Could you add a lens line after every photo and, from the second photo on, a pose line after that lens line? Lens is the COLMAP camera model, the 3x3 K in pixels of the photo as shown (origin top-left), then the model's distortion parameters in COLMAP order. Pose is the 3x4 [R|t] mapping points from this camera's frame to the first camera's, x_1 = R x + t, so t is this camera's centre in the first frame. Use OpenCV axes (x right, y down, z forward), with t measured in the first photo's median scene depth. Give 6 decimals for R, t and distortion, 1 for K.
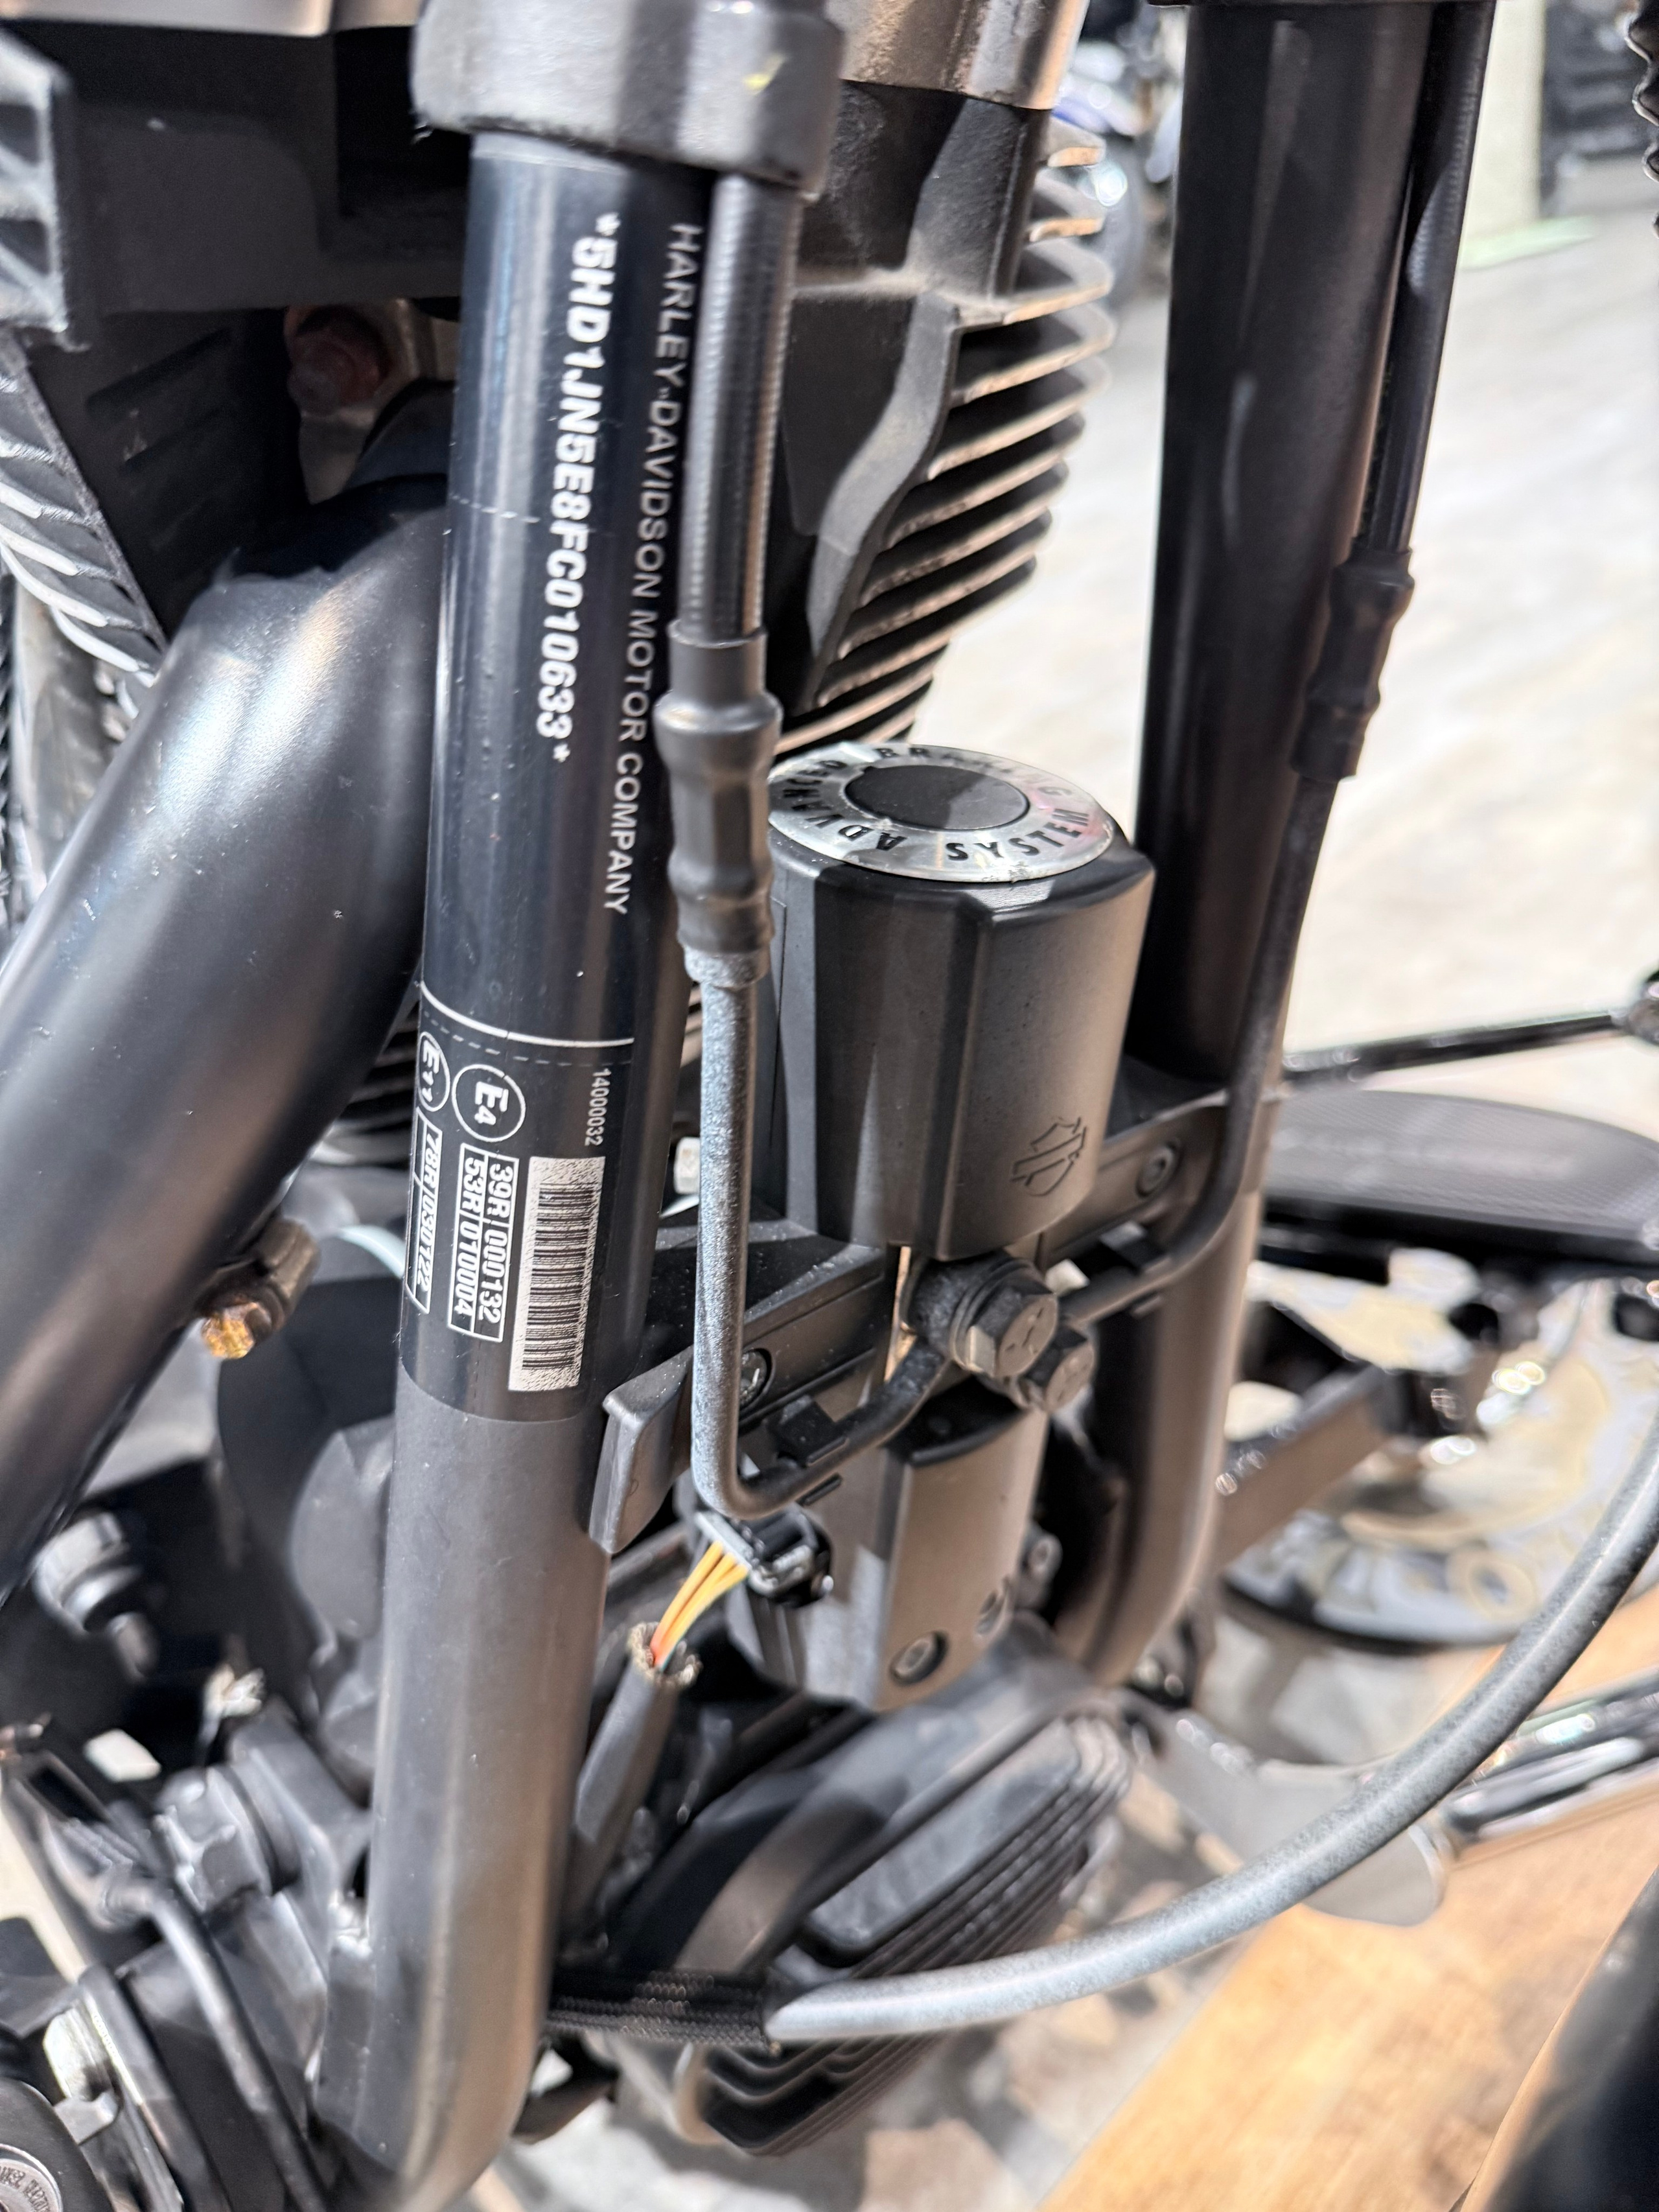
lens RADIAL K [[1559.4, 0, 829.5], [0, 1559.4, 1106.0], [0, 0, 1]] dist [0.023042, -0.057751]
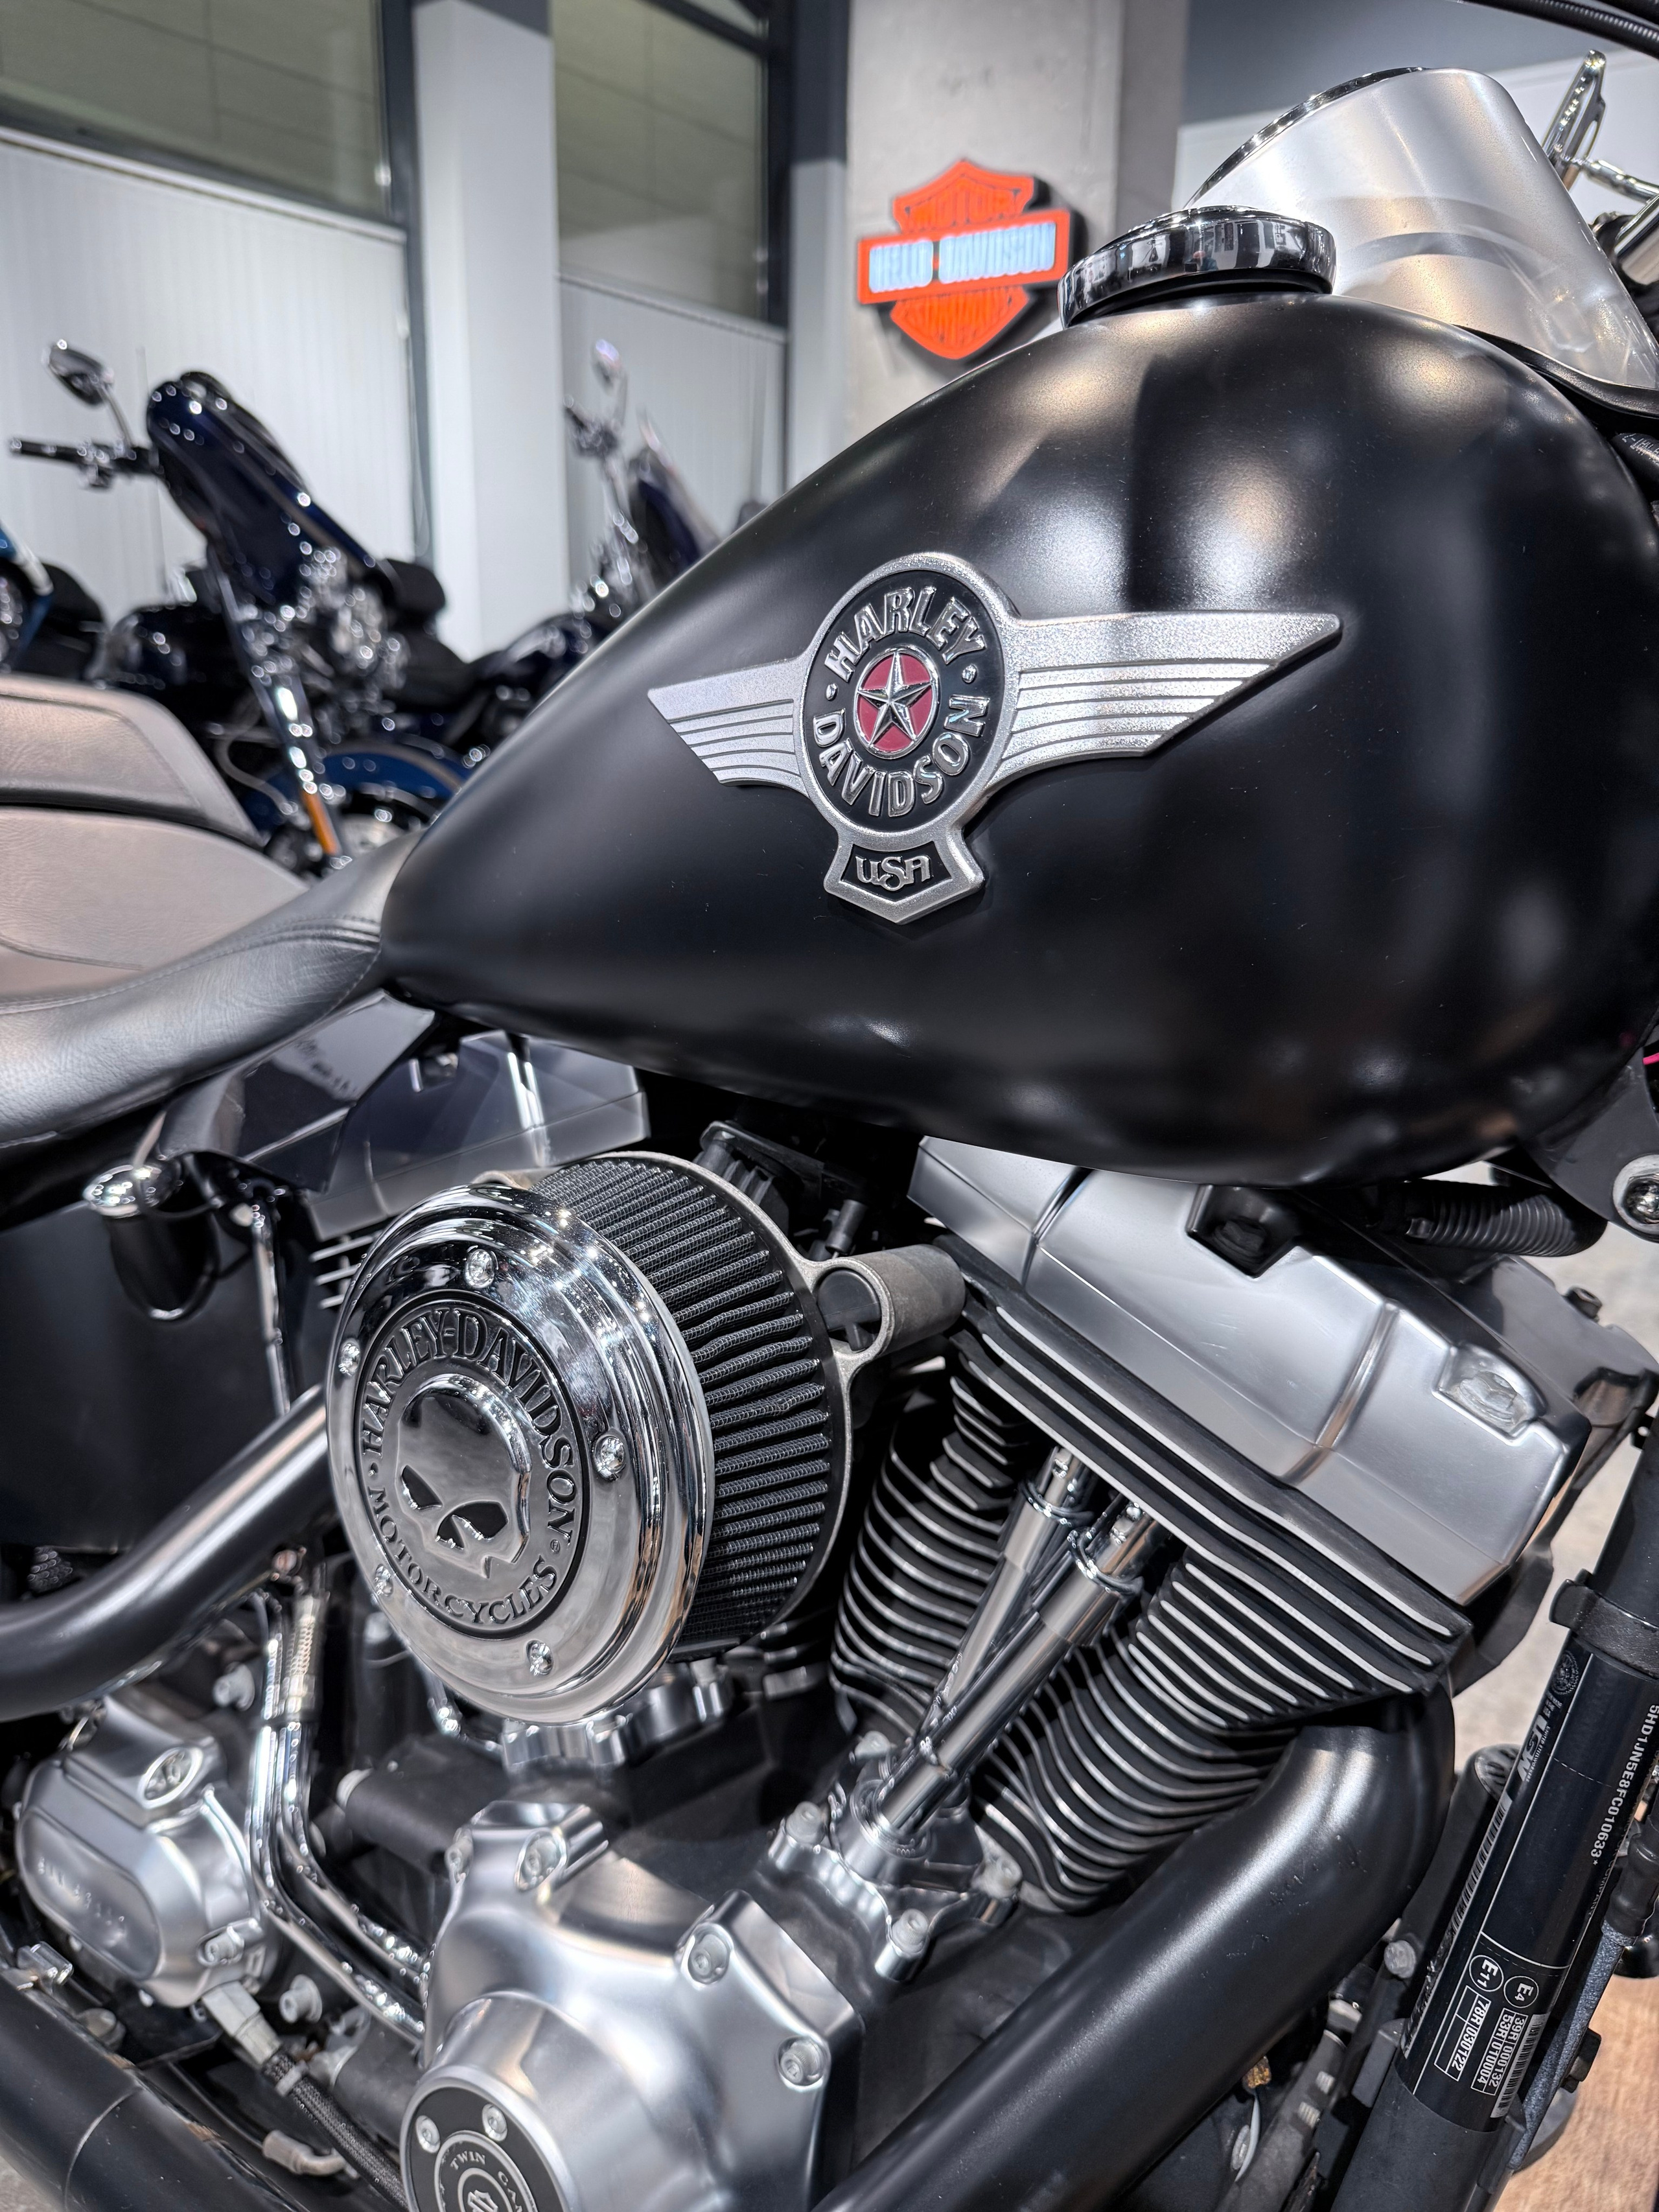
lens RADIAL K [[1559.4, 0, 829.5], [0, 1559.4, 1106.0], [0, 0, 1]] dist [0.023042, -0.057751]
pose [[0.962790, 0.117446, 0.243395, -1.468735], [-0.046694, 0.959380, -0.278226, -0.440955], [-0.266185, 0.256508, 0.929166, -0.966851]]
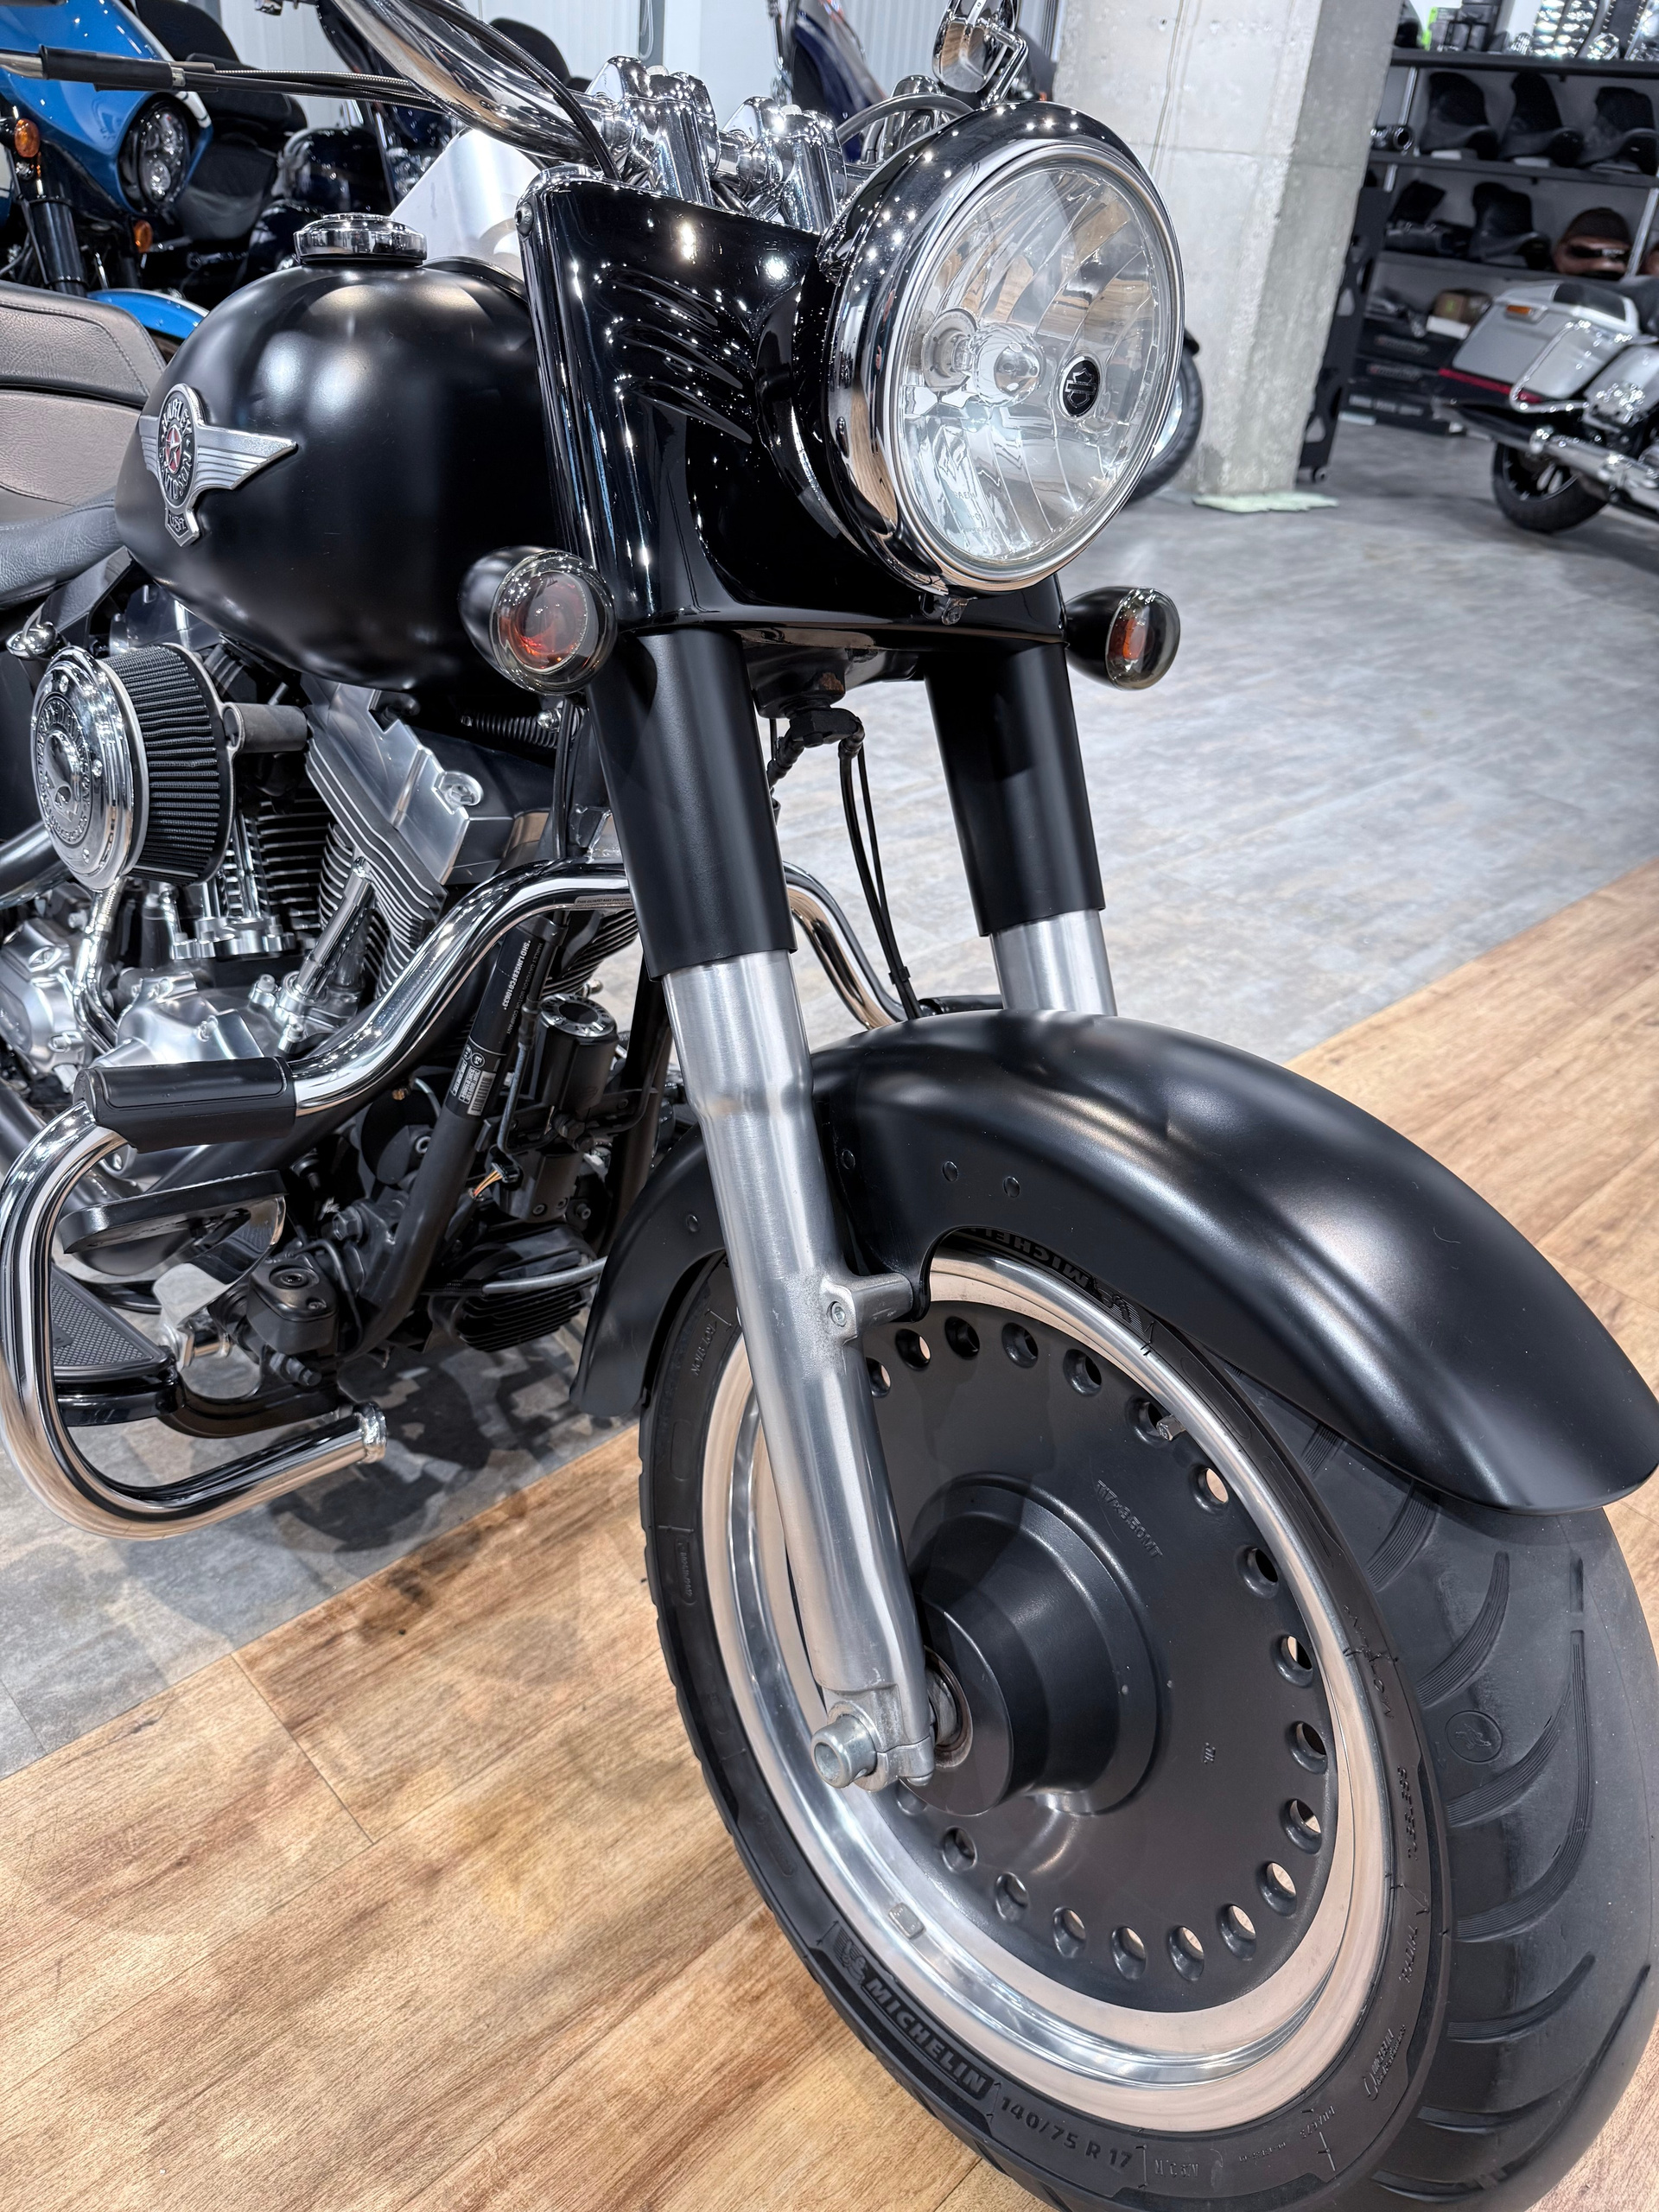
lens RADIAL K [[1525.0, 0, 869.2], [0, 1525.0, 1069.8], [0, 0, 1]] dist [0.019950, -0.024227]
pose [[0.966182, 0.201773, 0.160561, 0.196883], [-0.201527, 0.979318, -0.017988, -0.112445], [-0.160870, -0.014978, 0.986862, -3.417179]]
